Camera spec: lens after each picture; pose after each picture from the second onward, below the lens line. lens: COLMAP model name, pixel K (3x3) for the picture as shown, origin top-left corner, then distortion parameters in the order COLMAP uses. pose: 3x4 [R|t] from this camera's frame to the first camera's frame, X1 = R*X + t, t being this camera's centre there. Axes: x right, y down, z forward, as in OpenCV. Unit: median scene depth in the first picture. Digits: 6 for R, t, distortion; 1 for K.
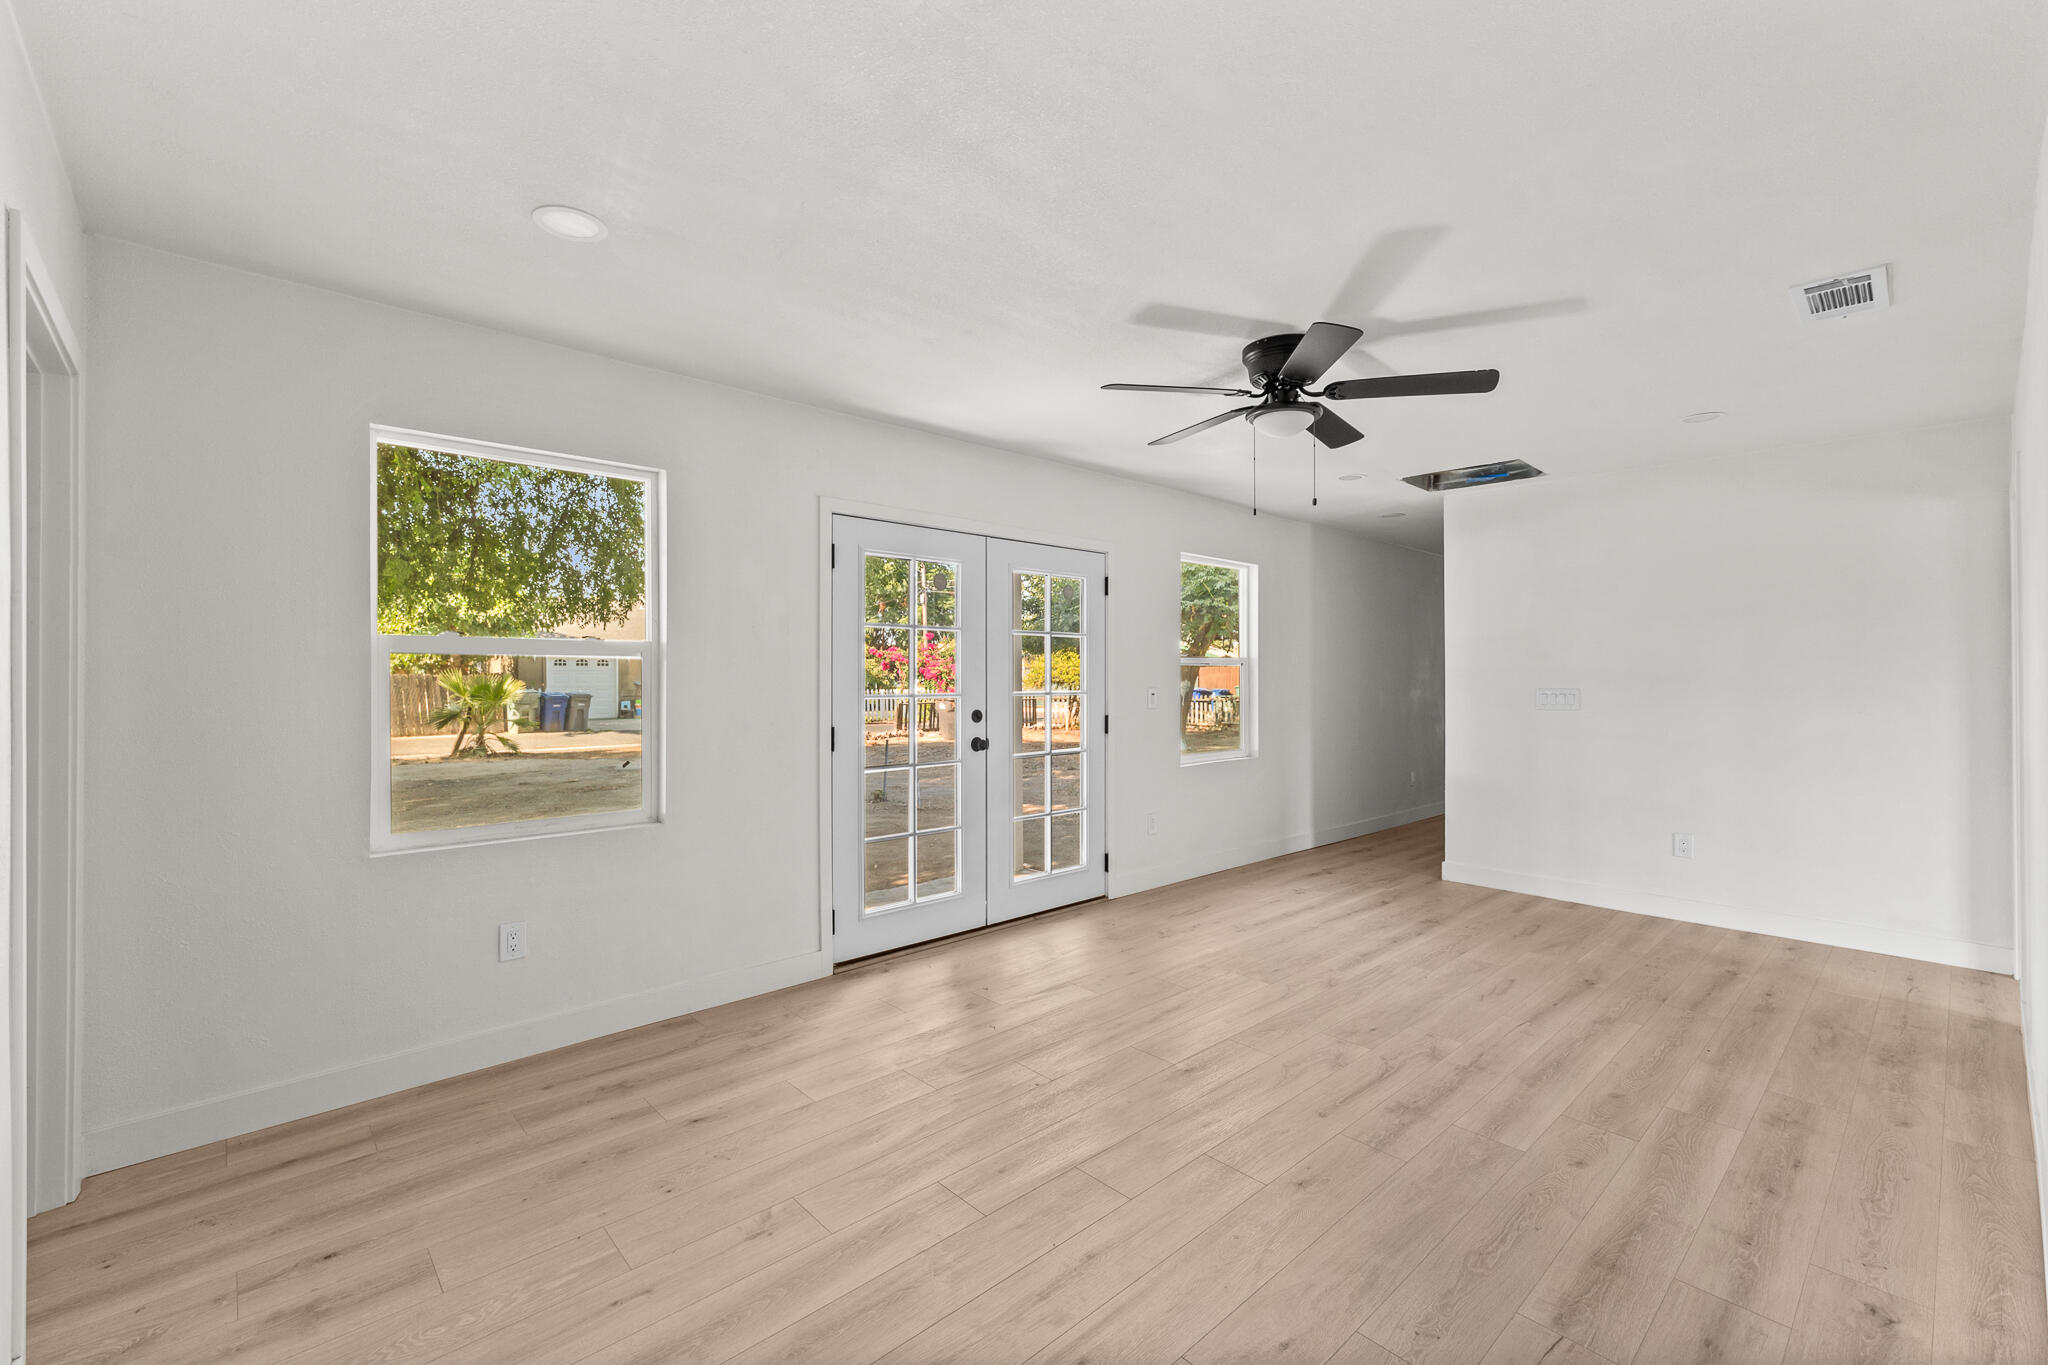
lens RADIAL K [[864.0, 0, 1026.3], [0, 864.0, 674.2], [0, 0, 1]] dist [0.002571, 0.000430]
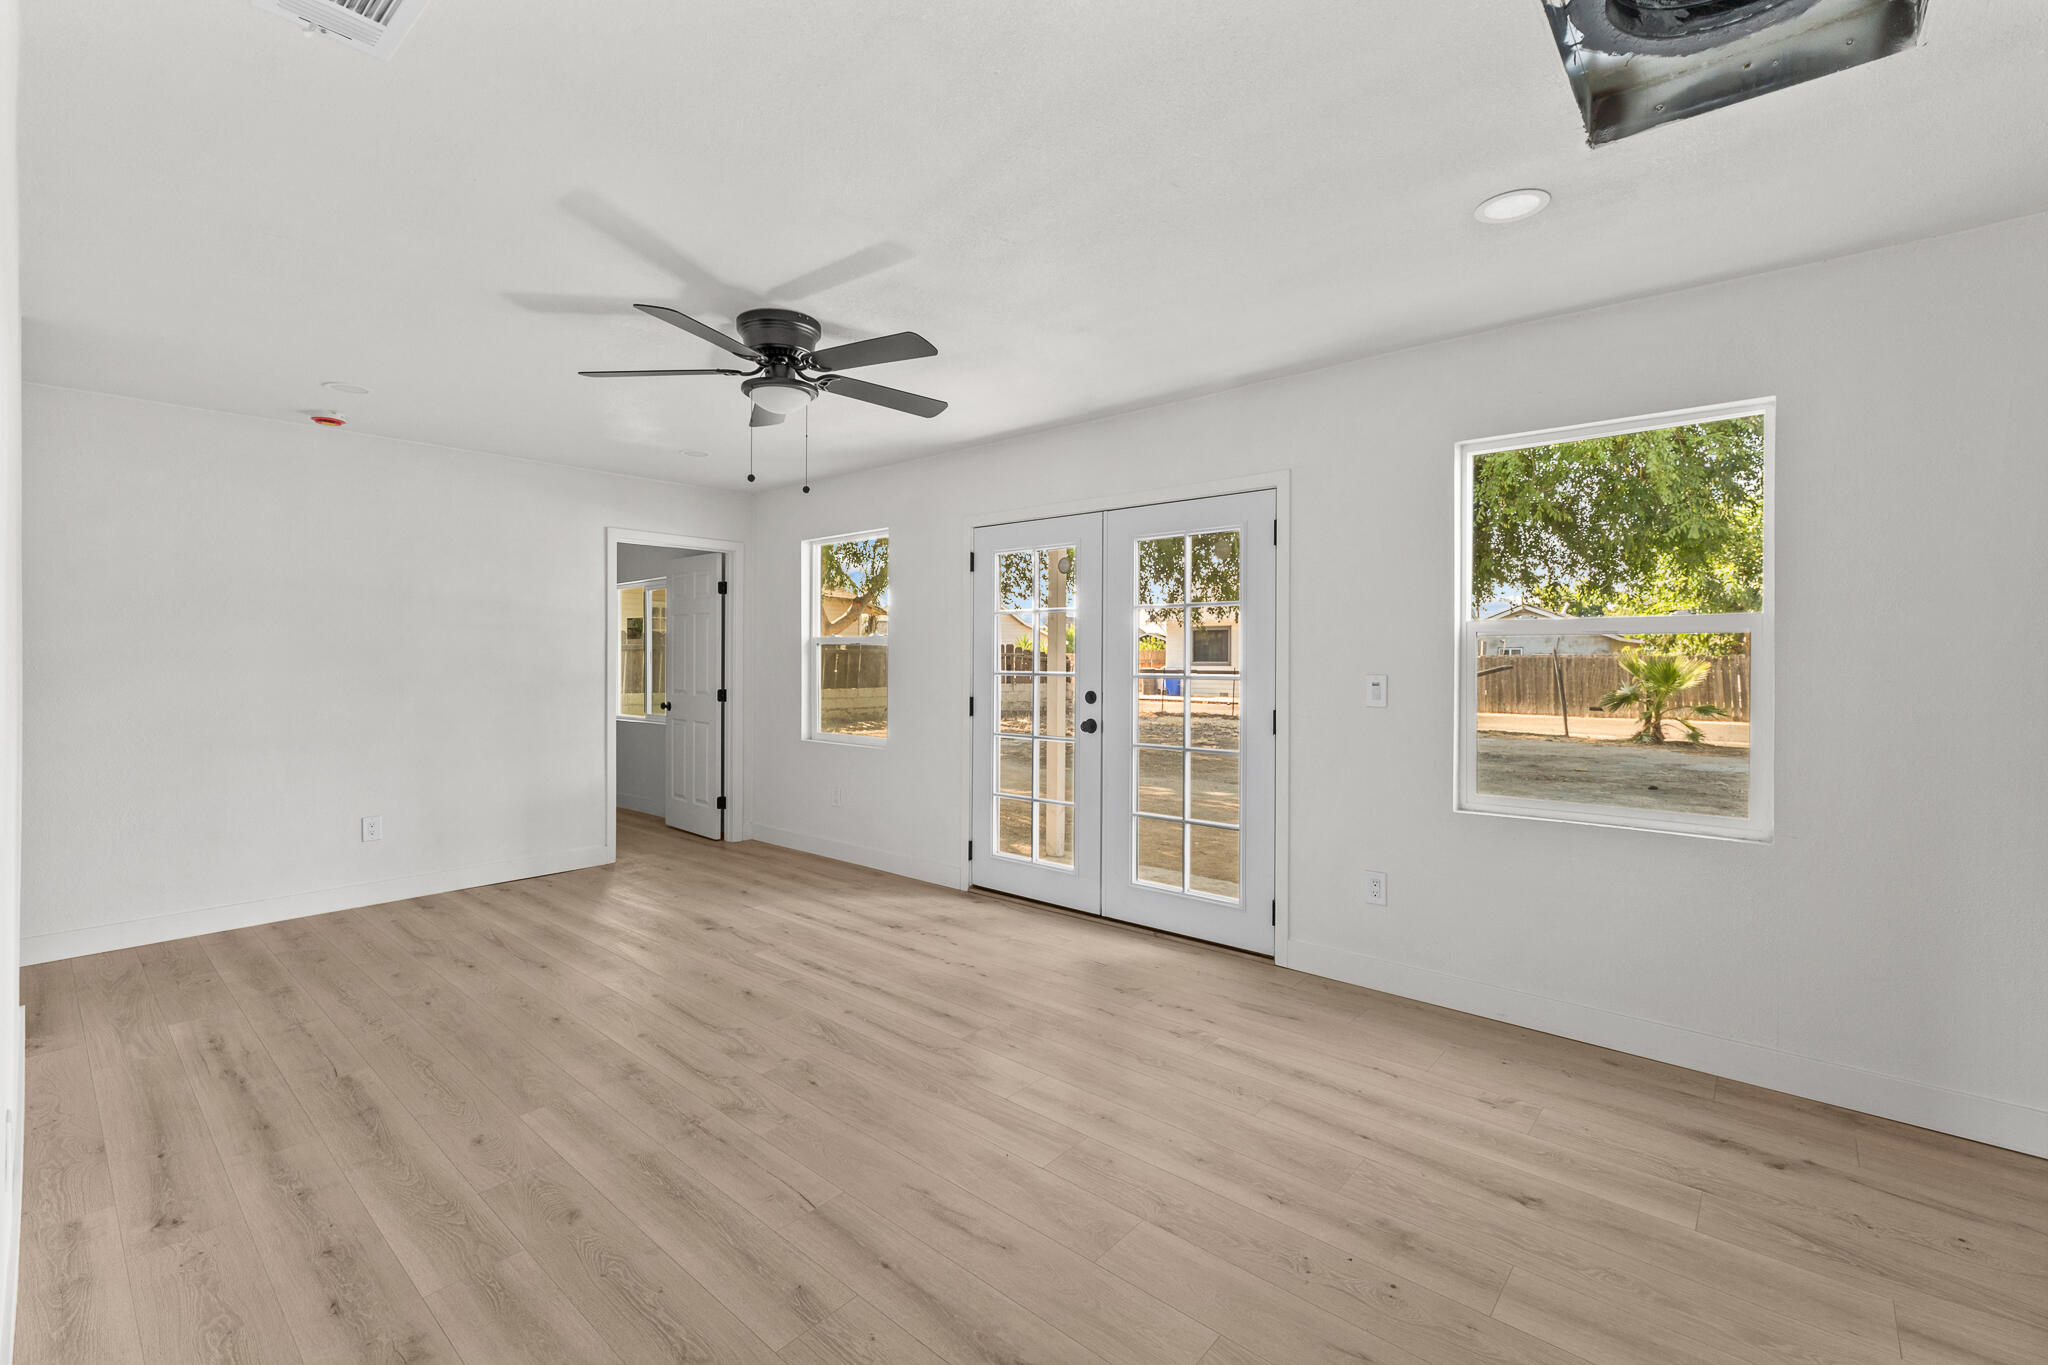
lens RADIAL K [[882.1, 0, 1030.5], [0, 882.1, 663.7], [0, 0, 1]] dist [0.007019, 0.000008]
pose [[0.108491, 0.005639, -0.994081, 1.313515], [0.003070, 0.999977, 0.006007, 0.005930], [0.994093, -0.003703, 0.108471, 1.161826]]
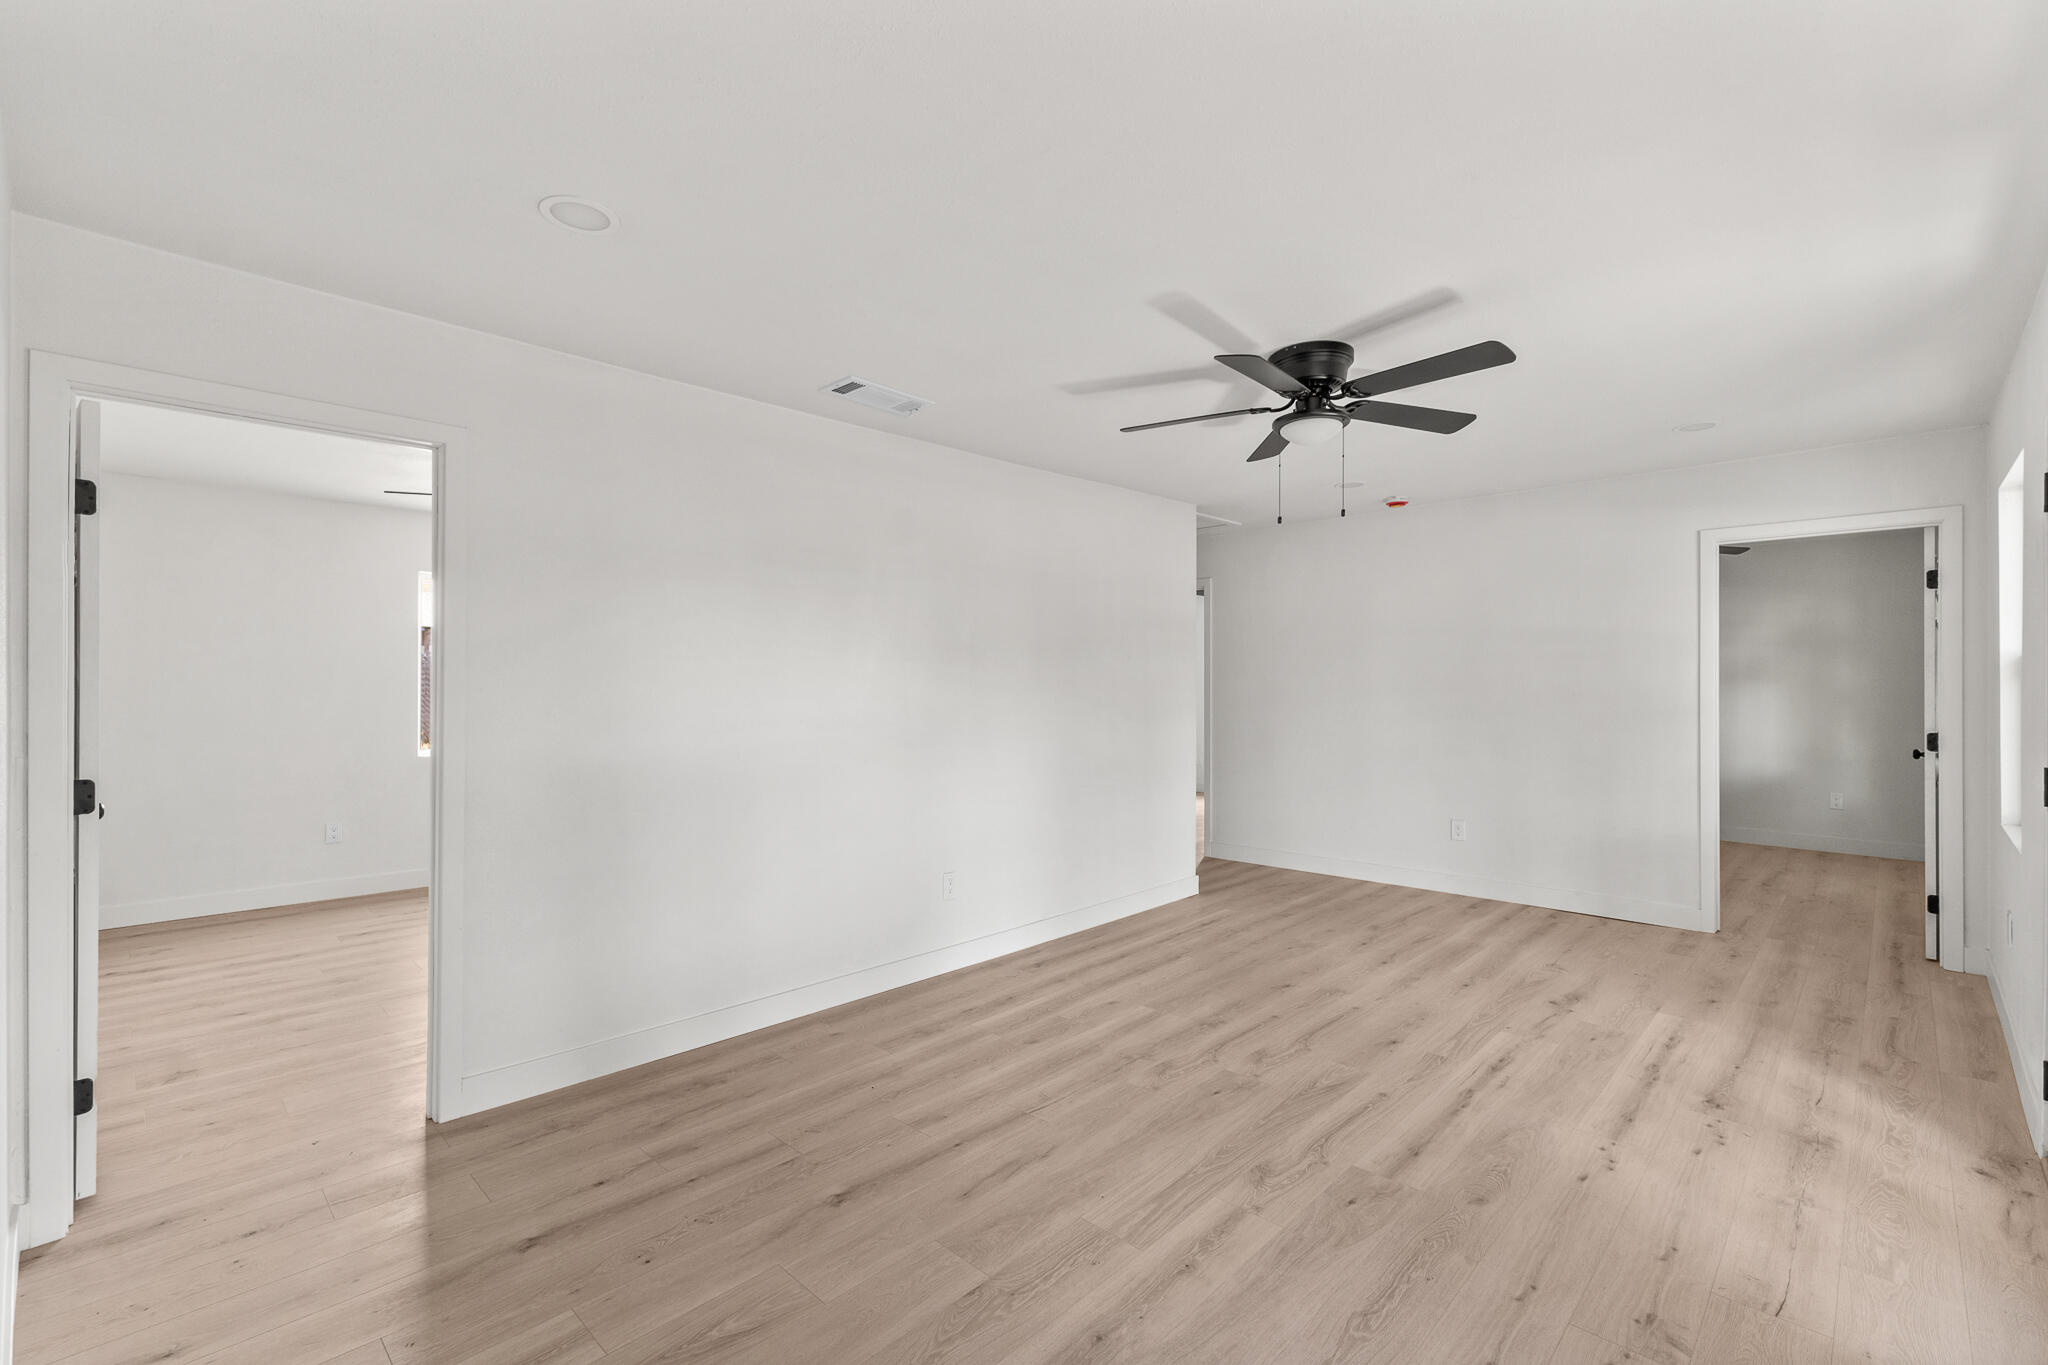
lens RADIAL K [[891.4, 0, 1023.3], [0, 891.4, 694.3], [0, 0, 1]] dist [0.008113, 0.000030]
pose [[-0.998705, 0.005086, -0.050622, 0.667691], [0.004756, 0.999967, 0.006649, -0.000527], [0.050654, 0.006399, -0.998696, 1.970596]]
